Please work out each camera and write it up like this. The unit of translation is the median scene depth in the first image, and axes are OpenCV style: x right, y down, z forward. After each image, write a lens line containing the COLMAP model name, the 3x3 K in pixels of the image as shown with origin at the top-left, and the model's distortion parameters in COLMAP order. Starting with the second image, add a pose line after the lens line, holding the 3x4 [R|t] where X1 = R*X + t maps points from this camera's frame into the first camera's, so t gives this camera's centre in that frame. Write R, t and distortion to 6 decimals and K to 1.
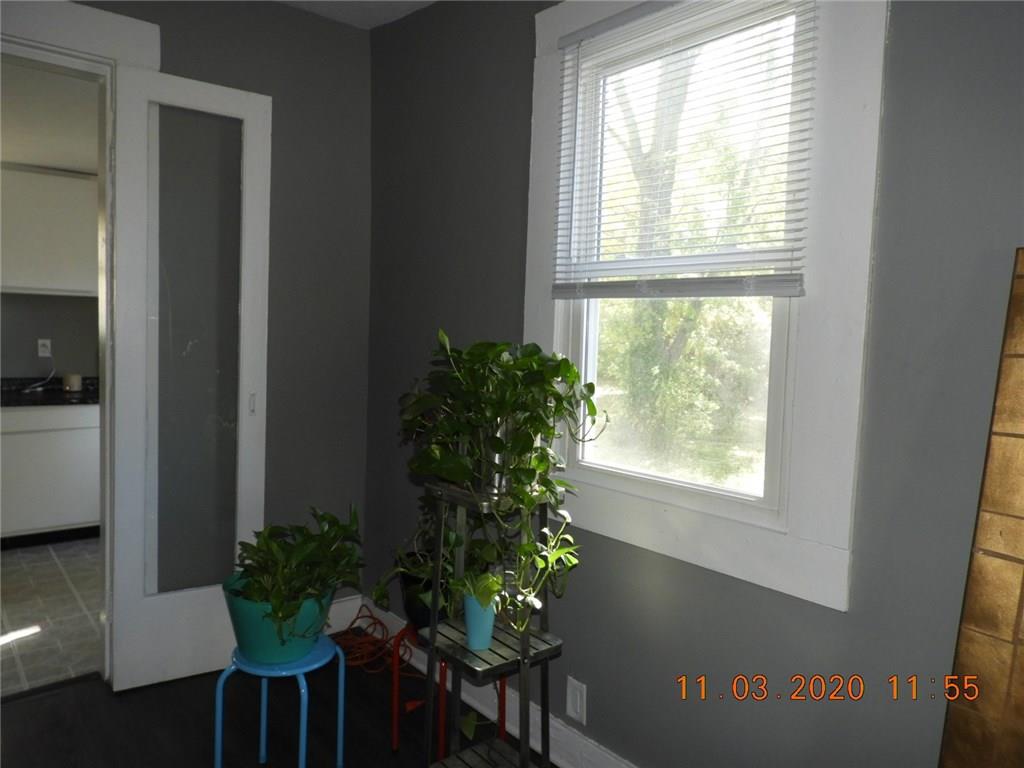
lens RADIAL K [[724.8, 0, 510.4], [0, 724.8, 385.6], [0, 0, 1]] dist [0.006592, -0.007850]
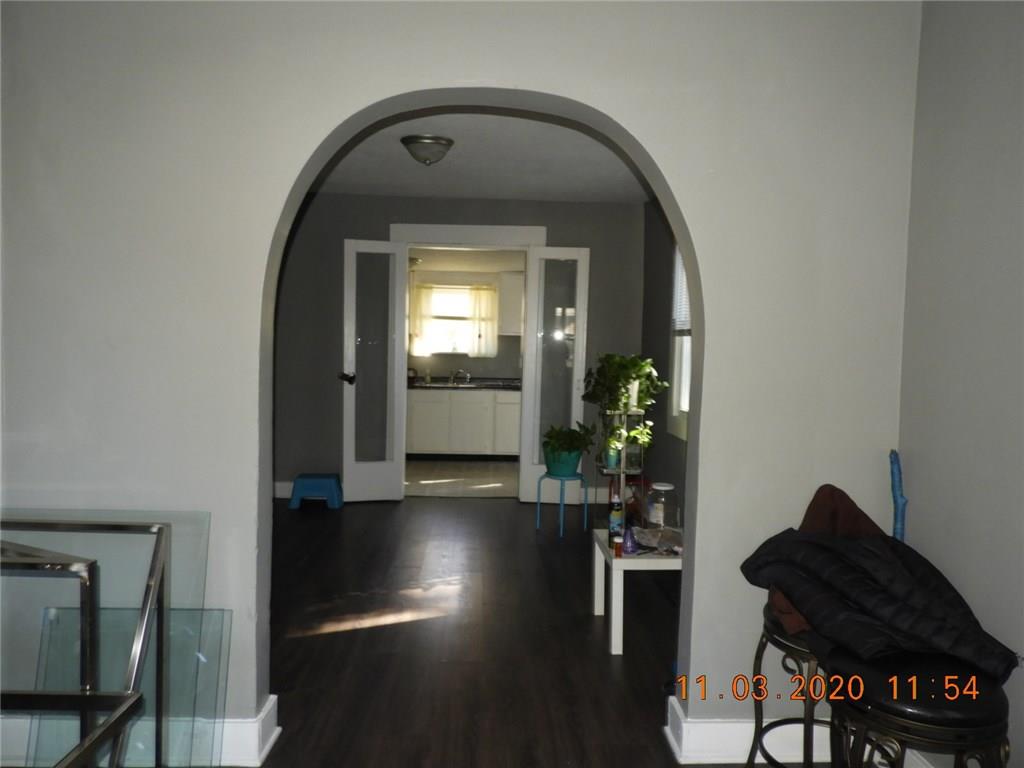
lens RADIAL K [[724.8, 0, 508.1], [0, 724.8, 386.1], [0, 0, 1]] dist [0.006592, -0.007850]
pose [[0.790822, 0.020757, -0.611694, 0.873704], [-0.041481, 0.998944, -0.019731, 0.084896], [0.610638, 0.040978, 0.790849, -0.931792]]
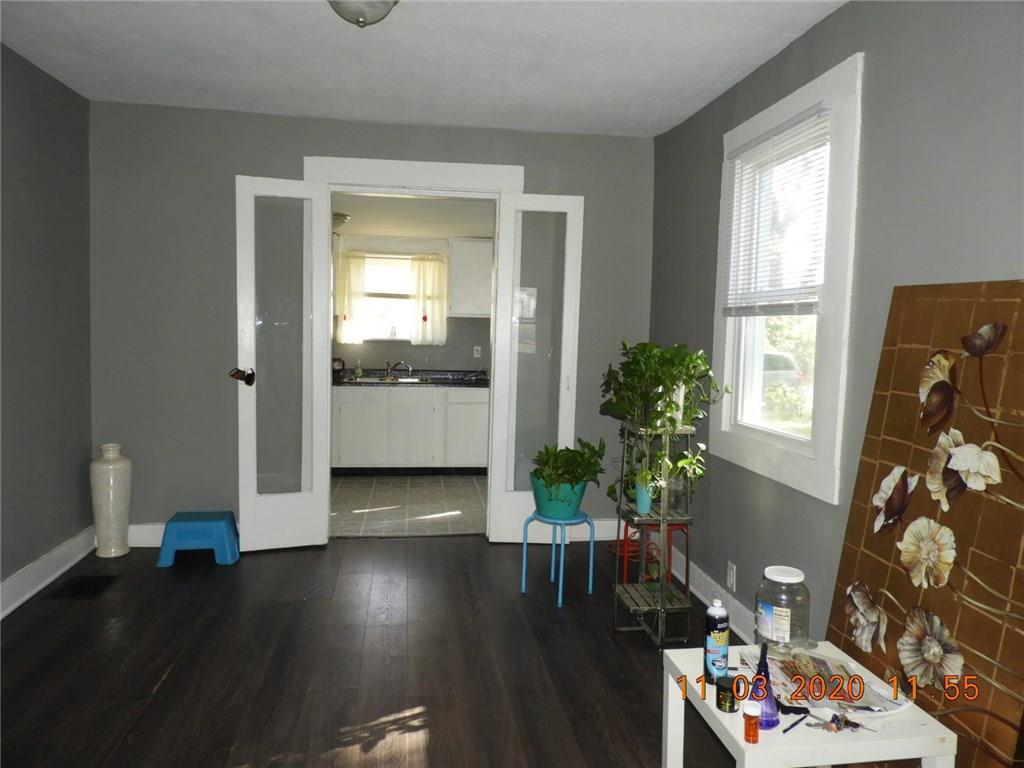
lens RADIAL K [[724.8, 0, 510.9], [0, 724.8, 387.1], [0, 0, 1]] dist [0.006592, -0.007850]
pose [[0.847983, 0.028268, -0.529270, 0.419593], [-0.034800, 0.999391, -0.002379, 0.043327], [0.528880, 0.020435, 0.848450, -0.478458]]
